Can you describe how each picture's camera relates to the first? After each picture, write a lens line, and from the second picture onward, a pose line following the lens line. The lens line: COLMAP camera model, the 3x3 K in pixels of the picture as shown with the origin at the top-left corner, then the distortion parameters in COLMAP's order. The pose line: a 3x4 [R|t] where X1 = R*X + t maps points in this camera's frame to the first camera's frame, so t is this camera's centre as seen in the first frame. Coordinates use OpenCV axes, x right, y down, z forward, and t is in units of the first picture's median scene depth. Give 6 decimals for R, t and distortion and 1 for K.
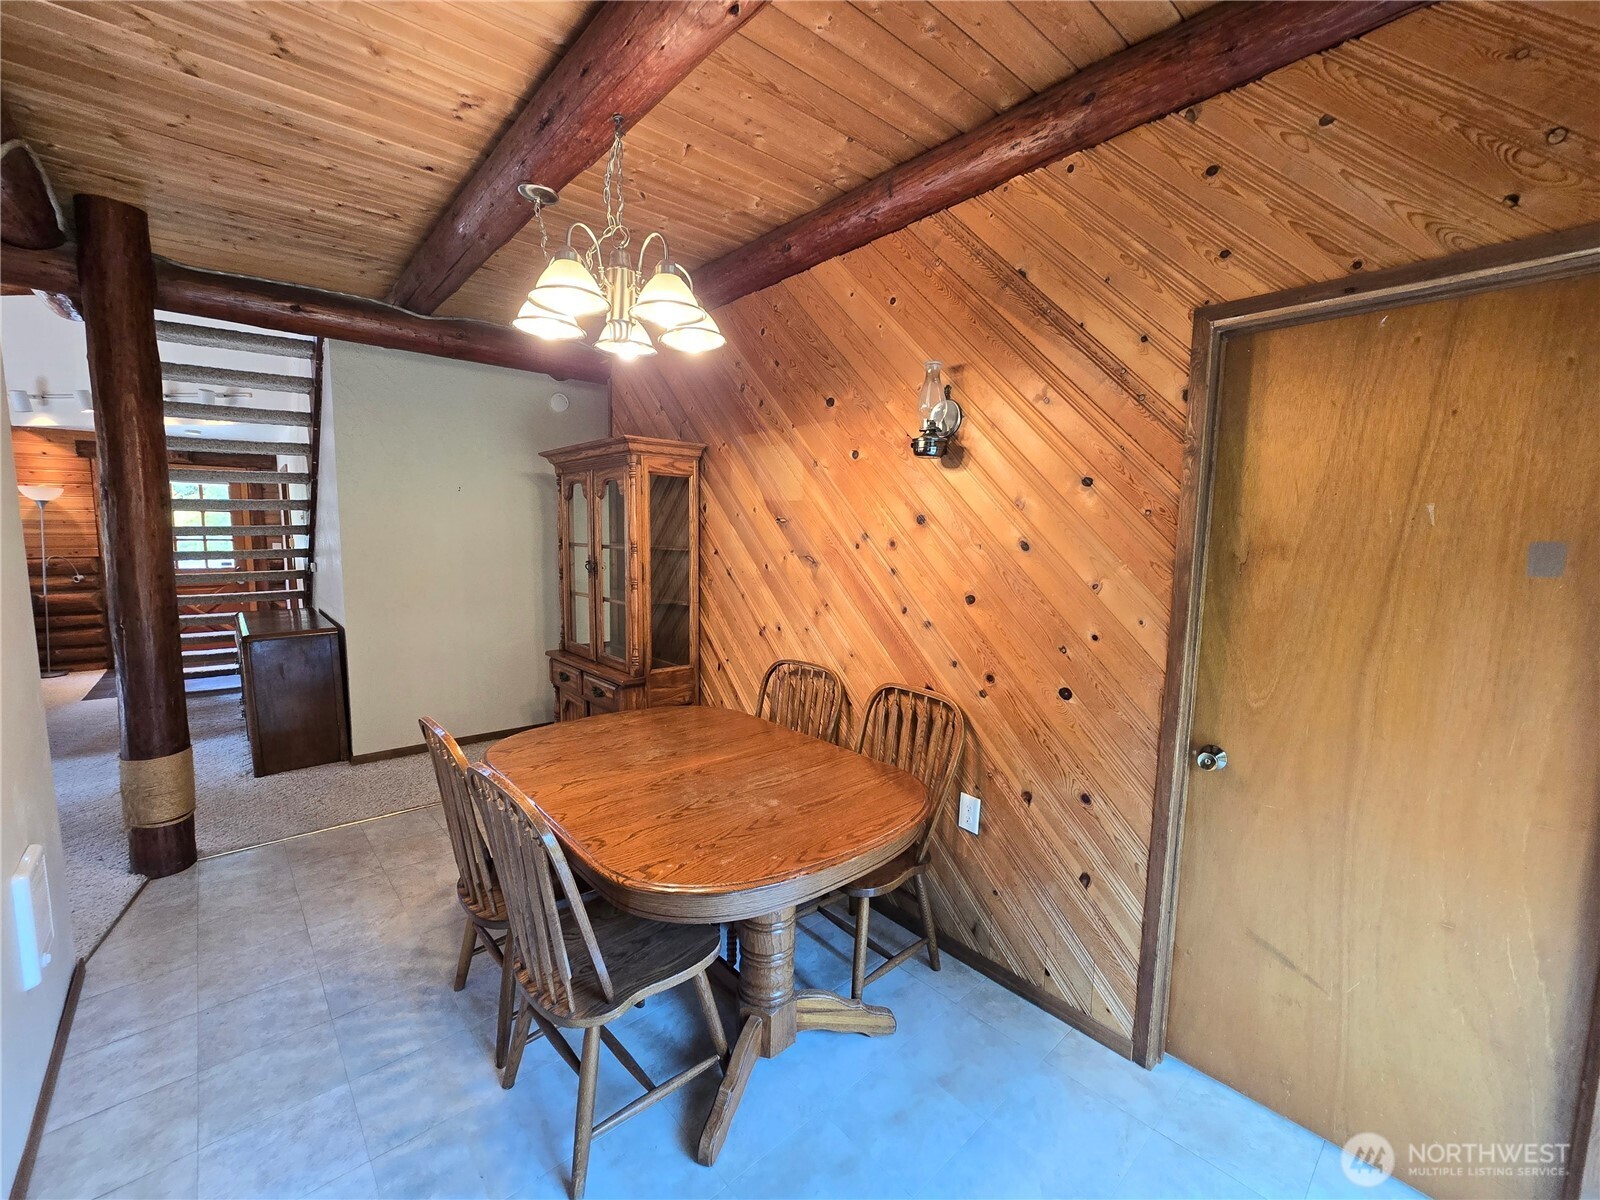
lens RADIAL K [[656.1, 0, 800.8], [0, 656.1, 611.6], [0, 0, 1]] dist [-0.001070, -0.000016]
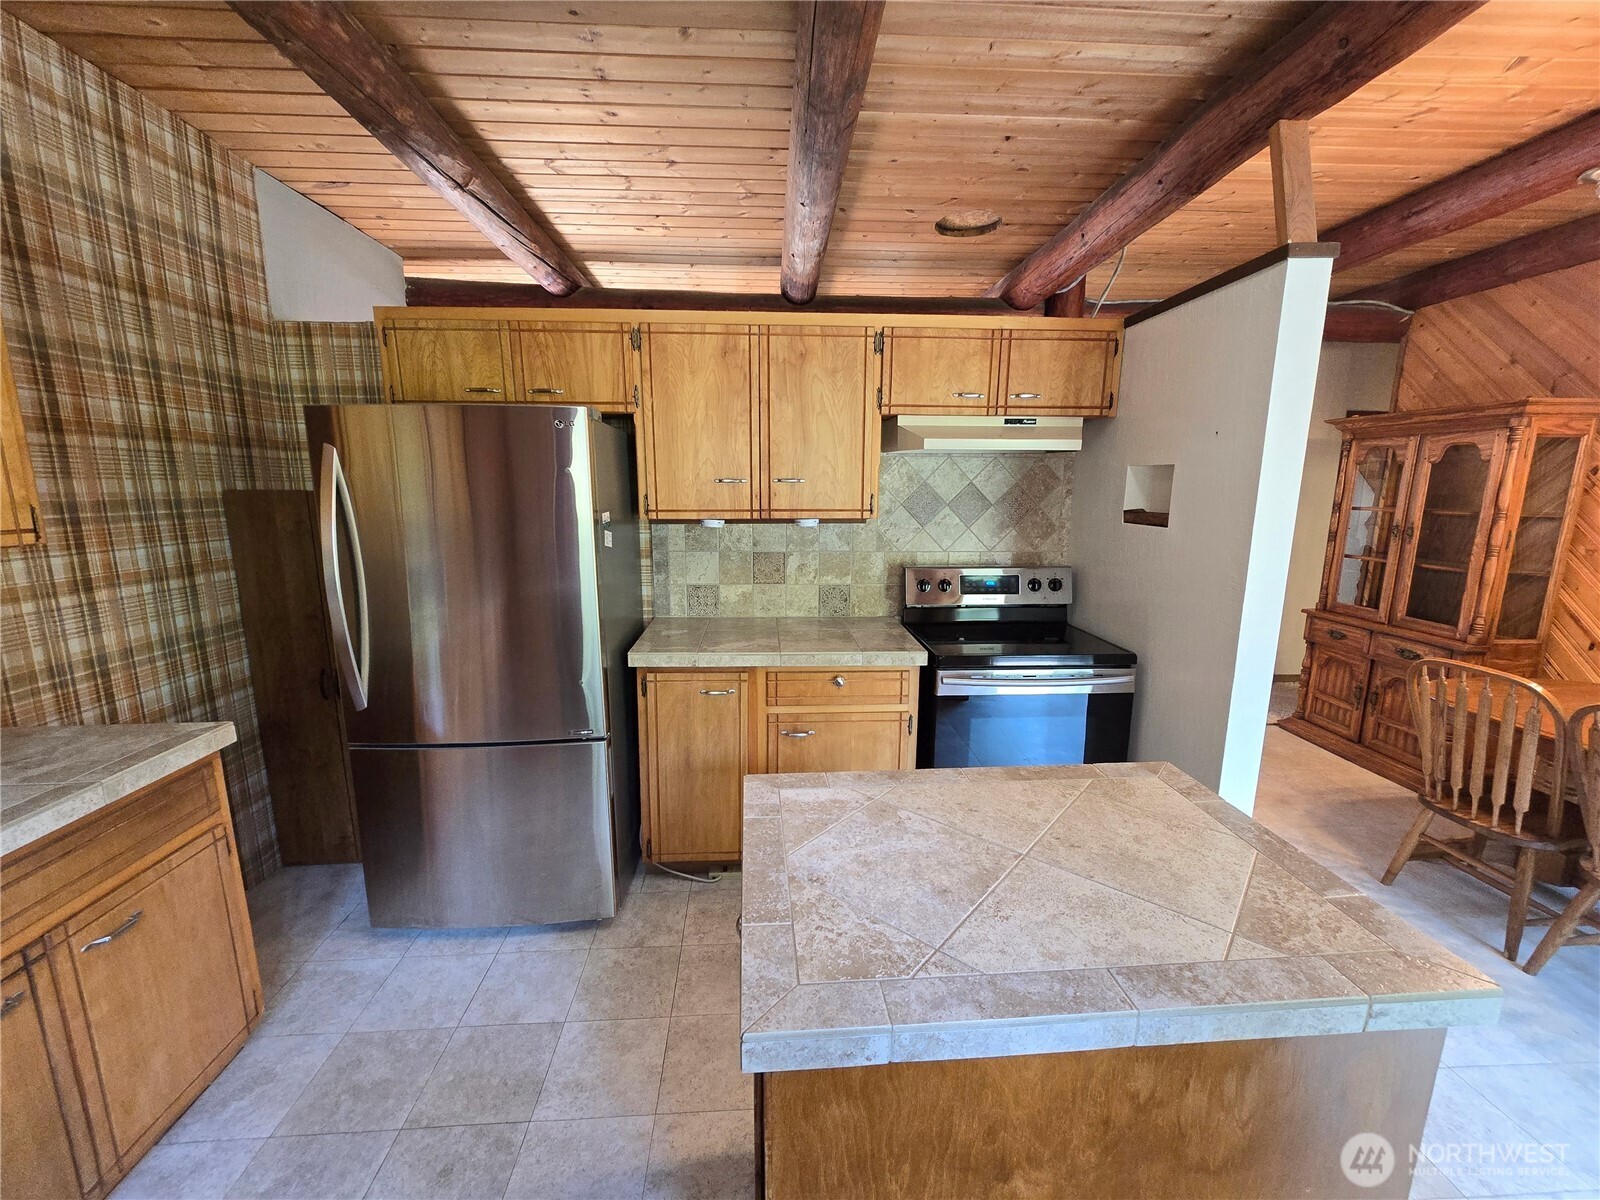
lens RADIAL K [[651.4, 0, 798.9], [0, 651.4, 607.9], [0, 0, 1]] dist [-0.001834, -0.000558]
pose [[0.782576, 0.100869, -0.614329, -0.677586], [-0.061269, 0.994475, 0.085238, 0.034067], [0.619532, -0.029066, 0.784433, -0.599827]]
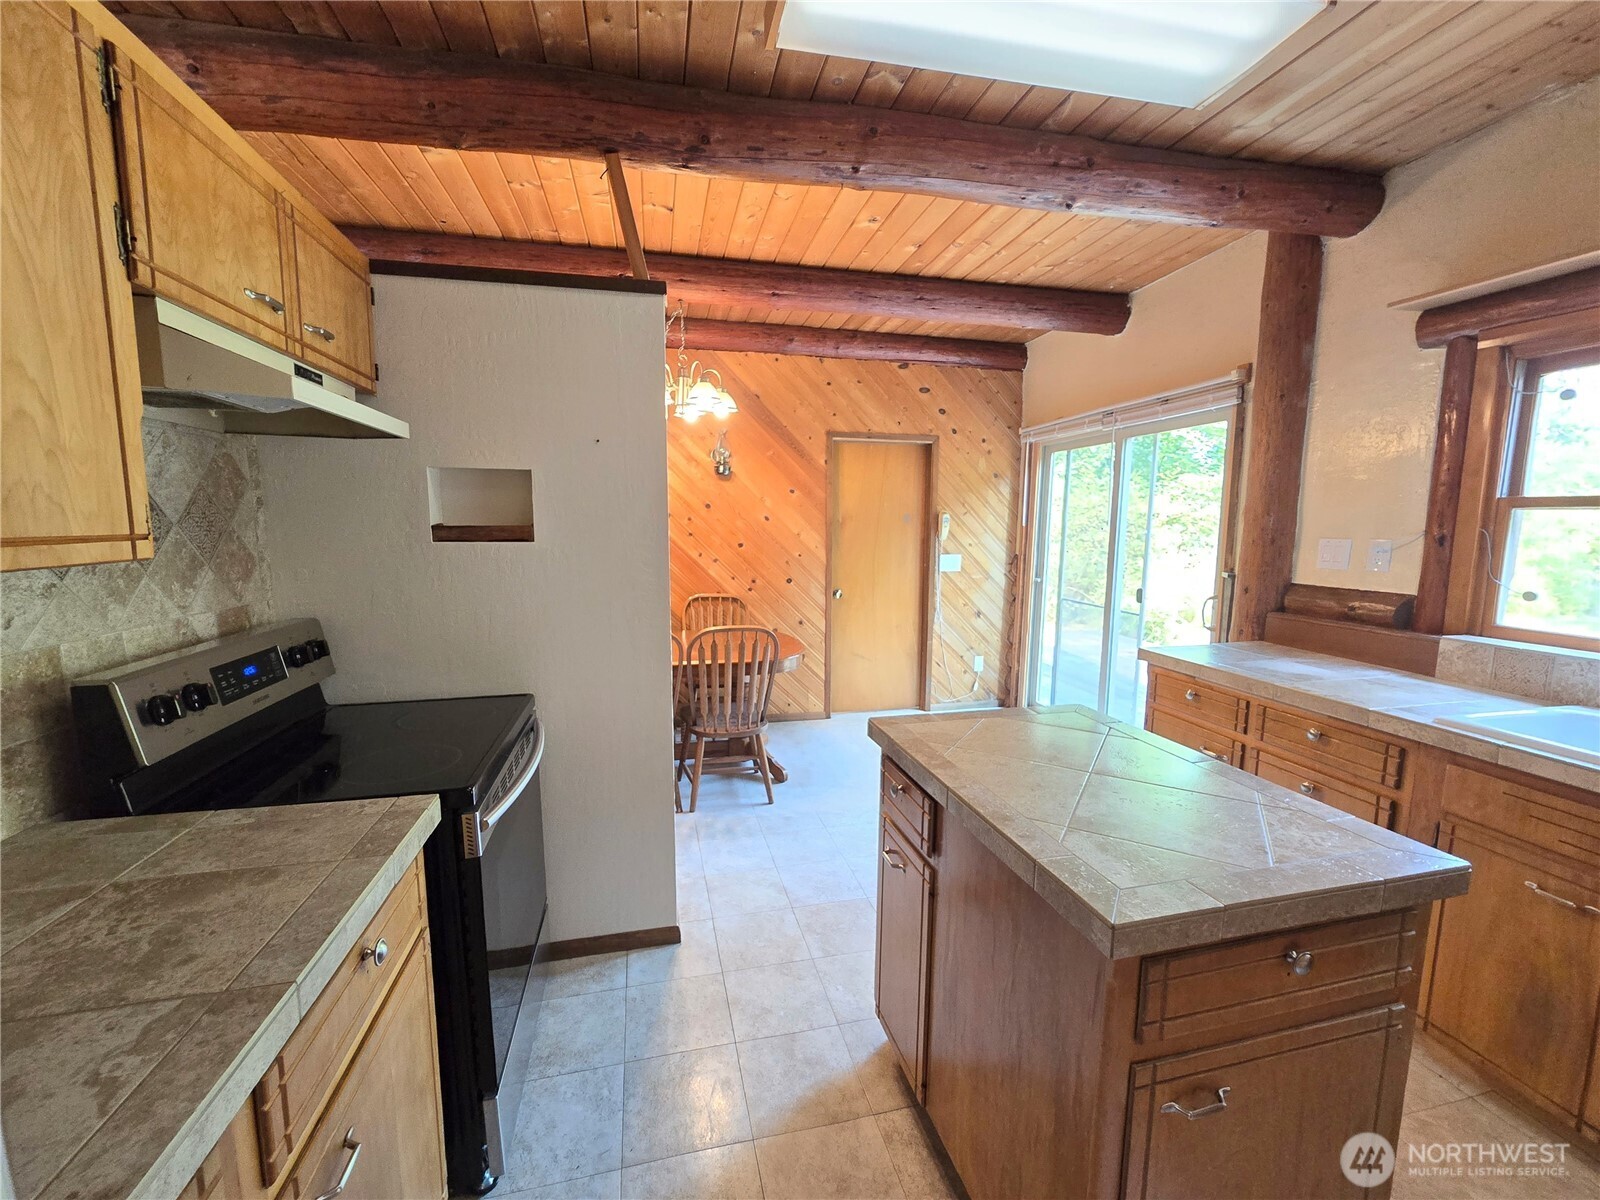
lens RADIAL K [[652.5, 0, 802.0], [0, 652.5, 609.3], [0, 0, 1]] dist [-0.001227, -0.000357]
pose [[0.484897, -0.136616, 0.863835, -1.493580], [0.107154, 0.989563, 0.096352, 0.004693], [-0.867982, 0.045843, 0.494475, -0.184574]]
